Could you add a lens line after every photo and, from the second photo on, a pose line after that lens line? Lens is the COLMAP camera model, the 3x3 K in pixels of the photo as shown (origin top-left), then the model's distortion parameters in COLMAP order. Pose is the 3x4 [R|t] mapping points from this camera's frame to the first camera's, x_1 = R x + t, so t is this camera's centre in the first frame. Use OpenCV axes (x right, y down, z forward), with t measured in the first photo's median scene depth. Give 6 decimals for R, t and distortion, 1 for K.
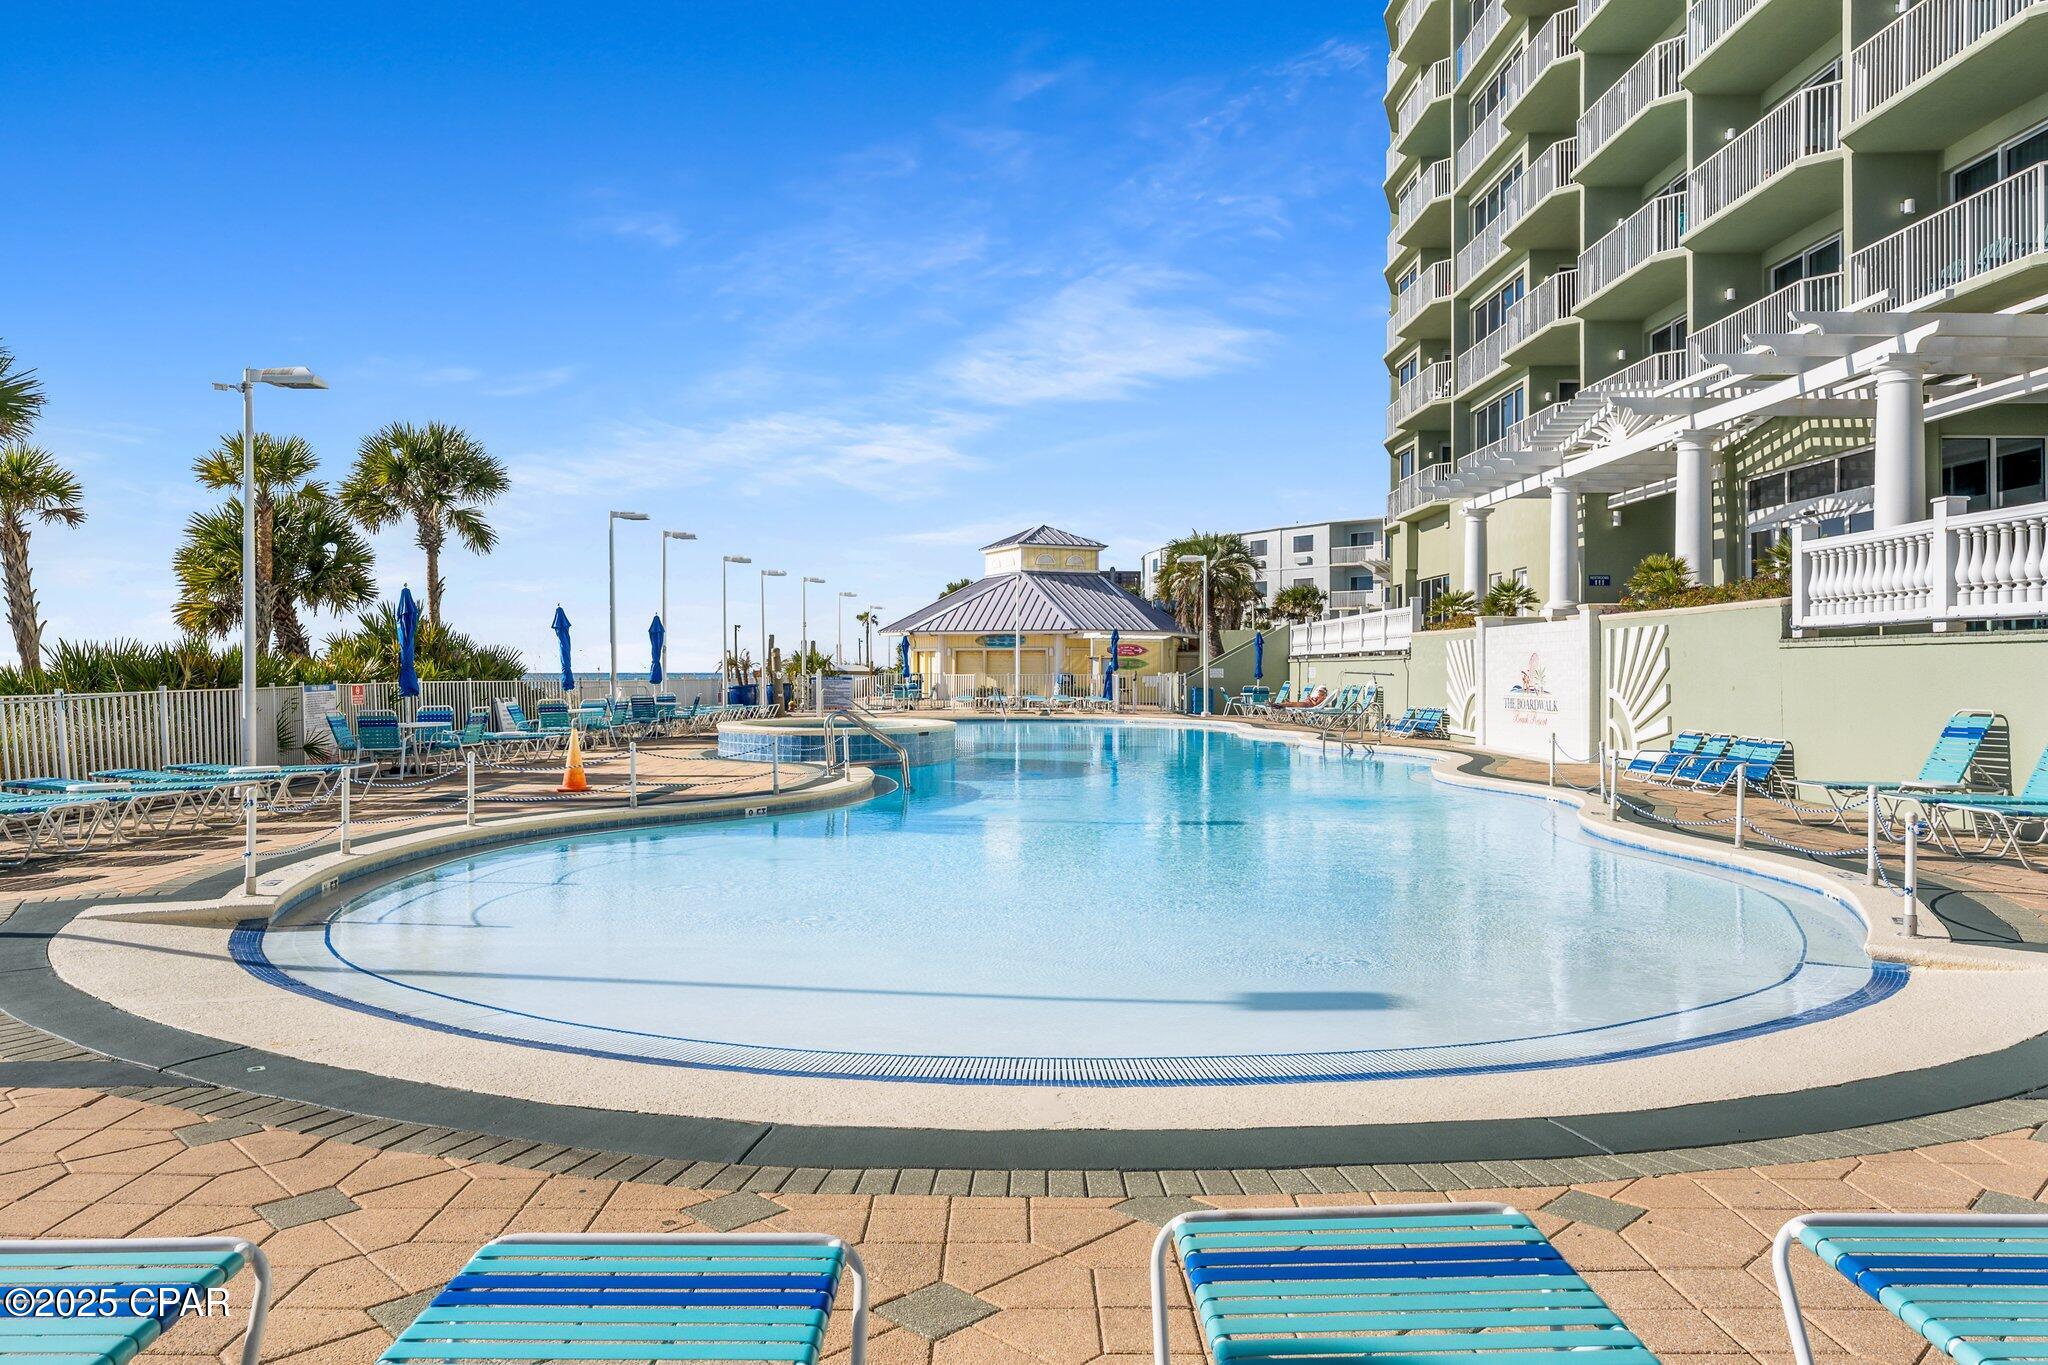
lens RADIAL K [[1392.6, 0, 1026.7], [0, 1392.6, 664.3], [0, 0, 1]] dist [0.001750, -0.001245]
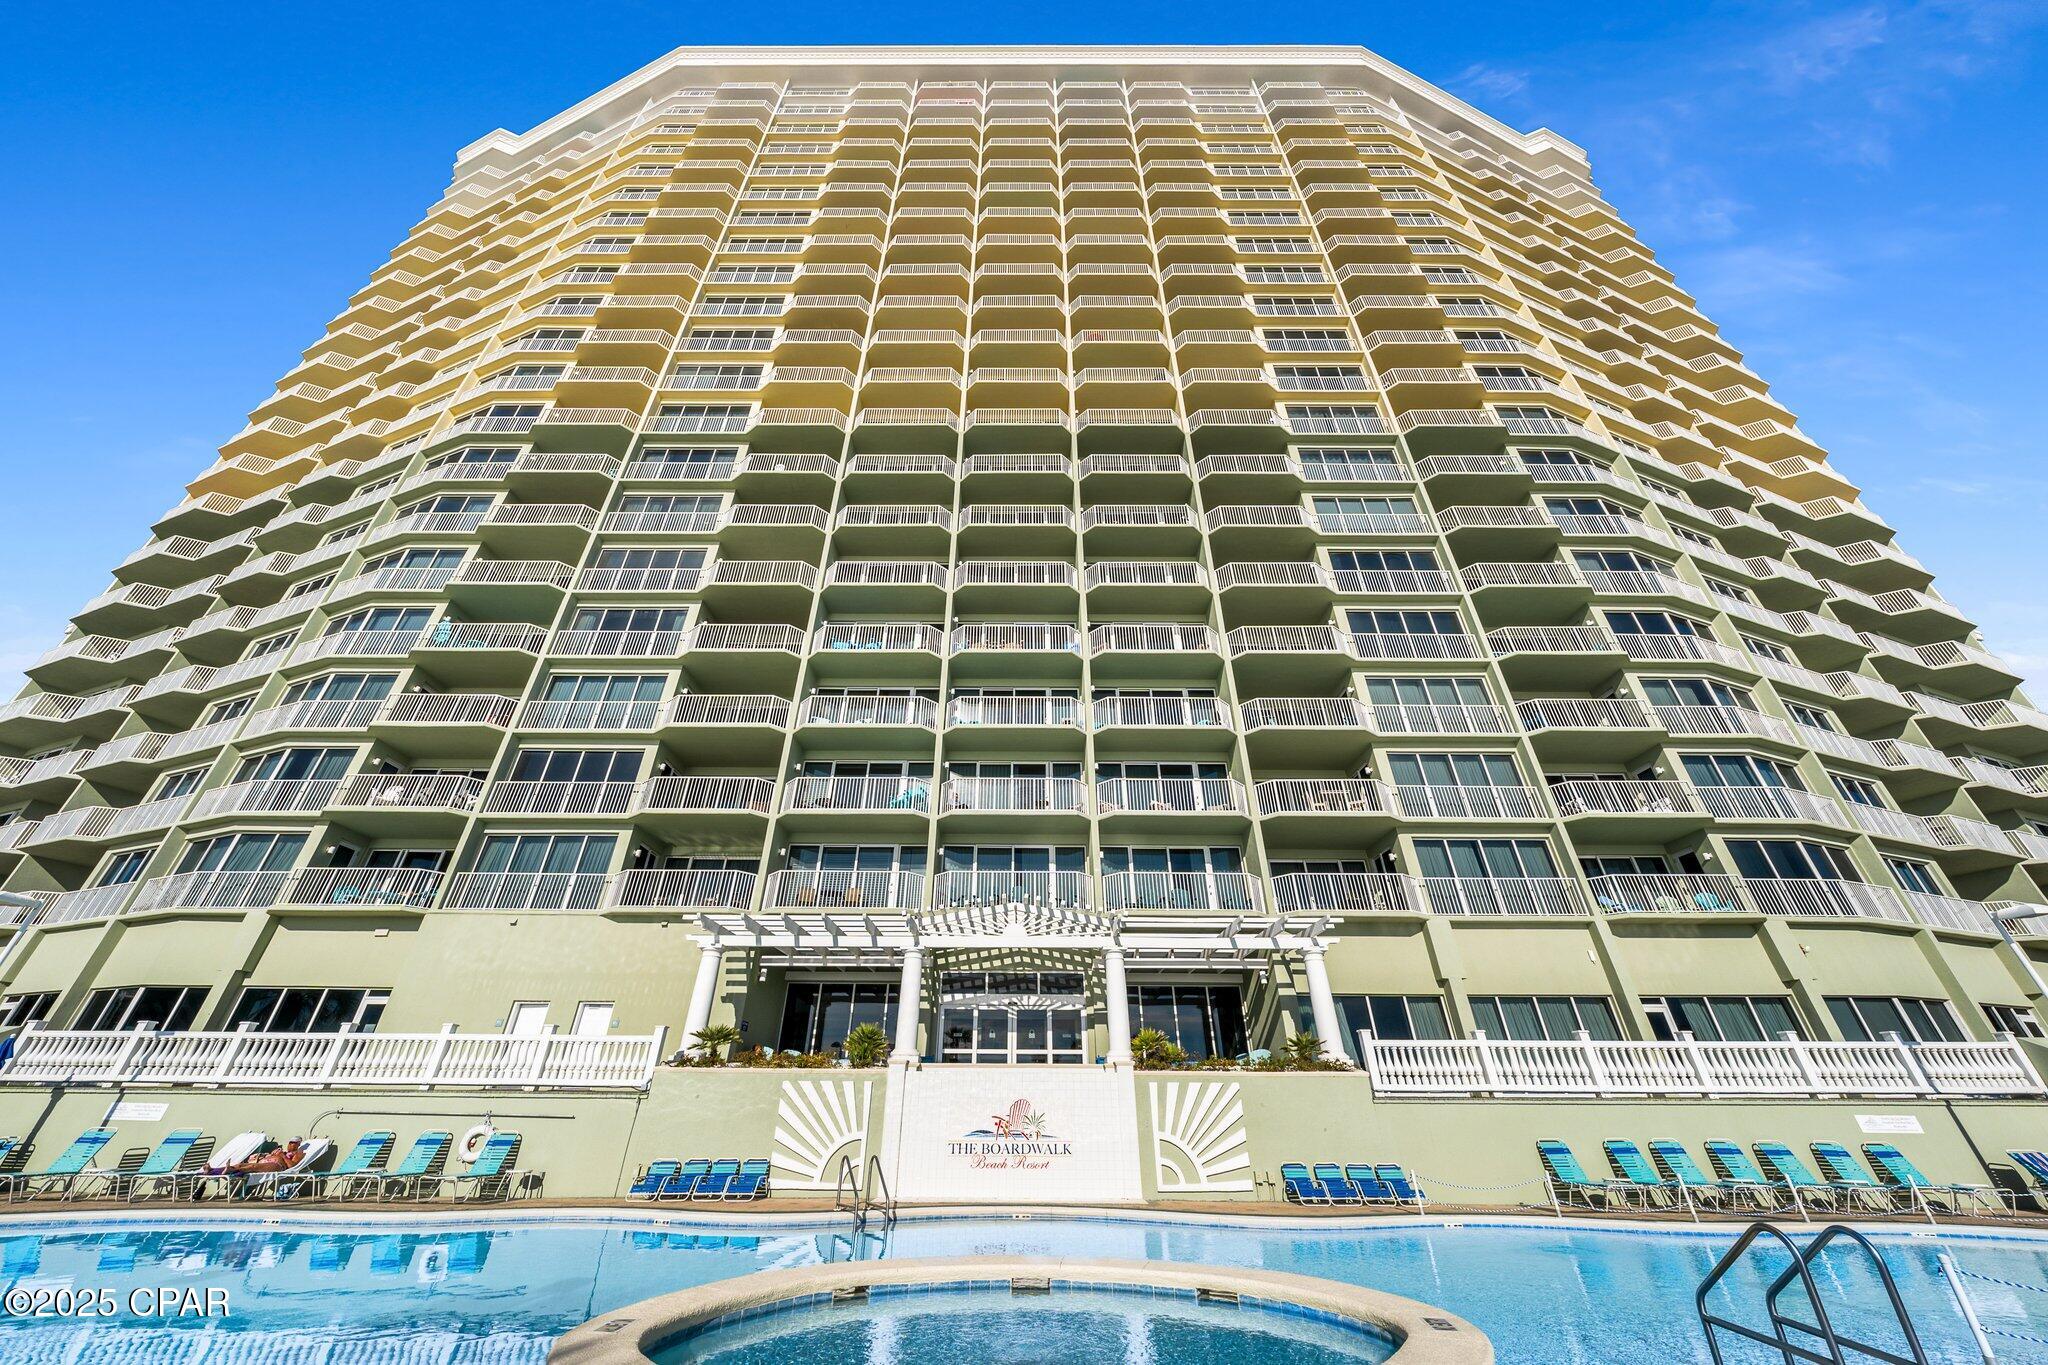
lens RADIAL K [[708.0, 0, 1016.4], [0, 708.0, 689.1], [0, 0, 1]] dist [-0.000703, -0.000233]
pose [[0.014654, 0.504601, 0.863228, -0.350348], [-0.010033, 0.863352, -0.504503, -0.005301], [-0.999842, -0.001268, 0.017714, 0.955798]]
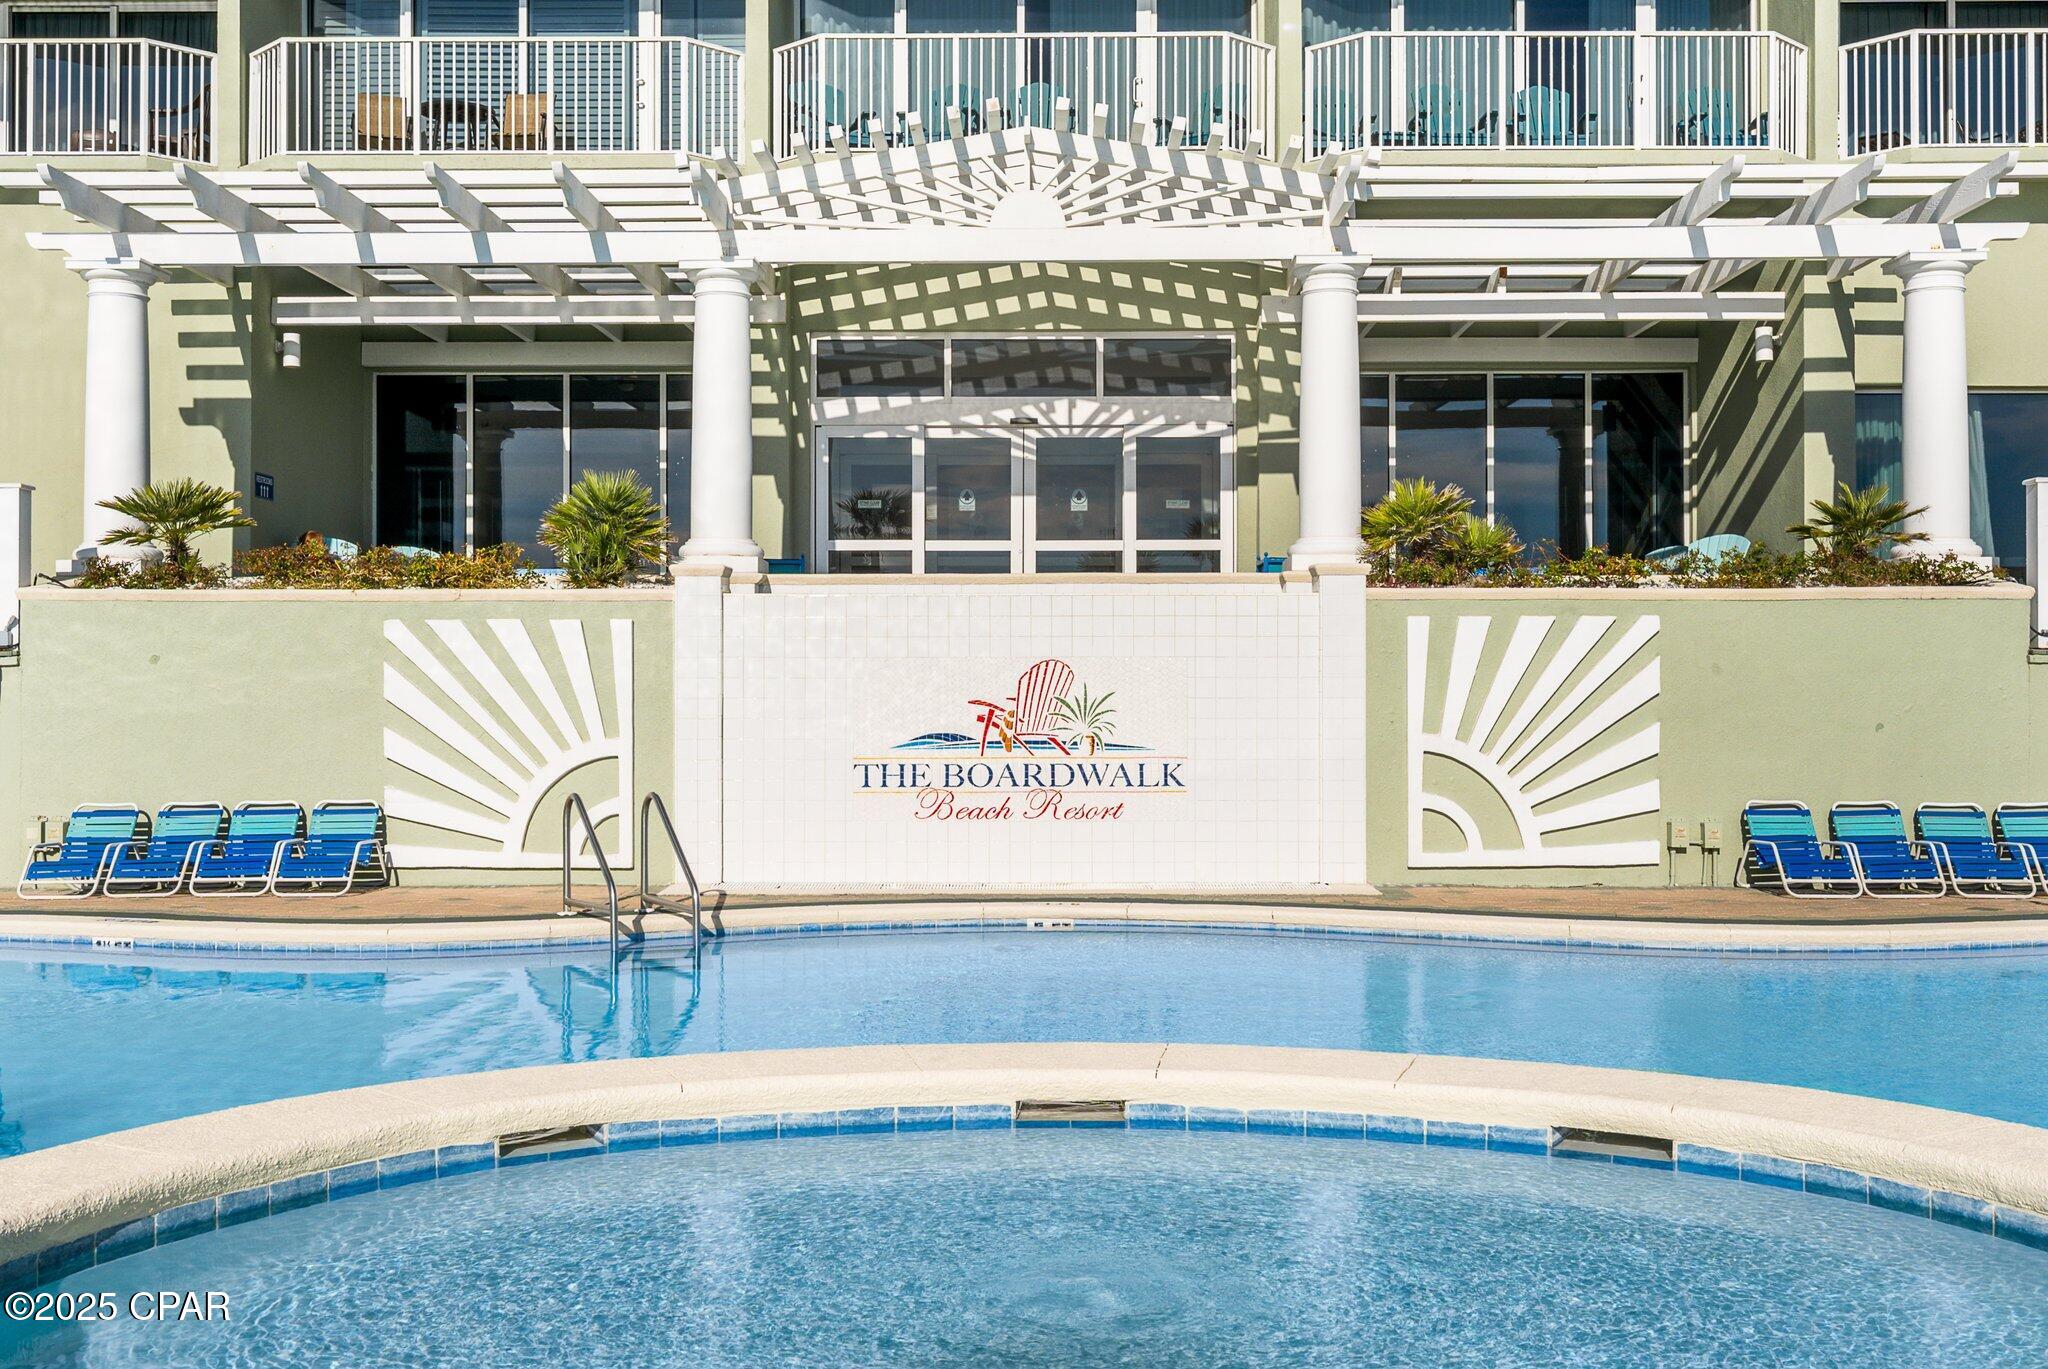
lens RADIAL K [[2122.4, 0, 1024.0], [0, 2122.4, 684.5], [0, 0, 1]] dist [0.007673, 0.004969]
pose [[0.021915, -0.006926, 0.999736, -0.310958], [-0.003328, 0.999970, 0.007001, -0.004945], [-0.999754, -0.003480, 0.021891, 0.955283]]
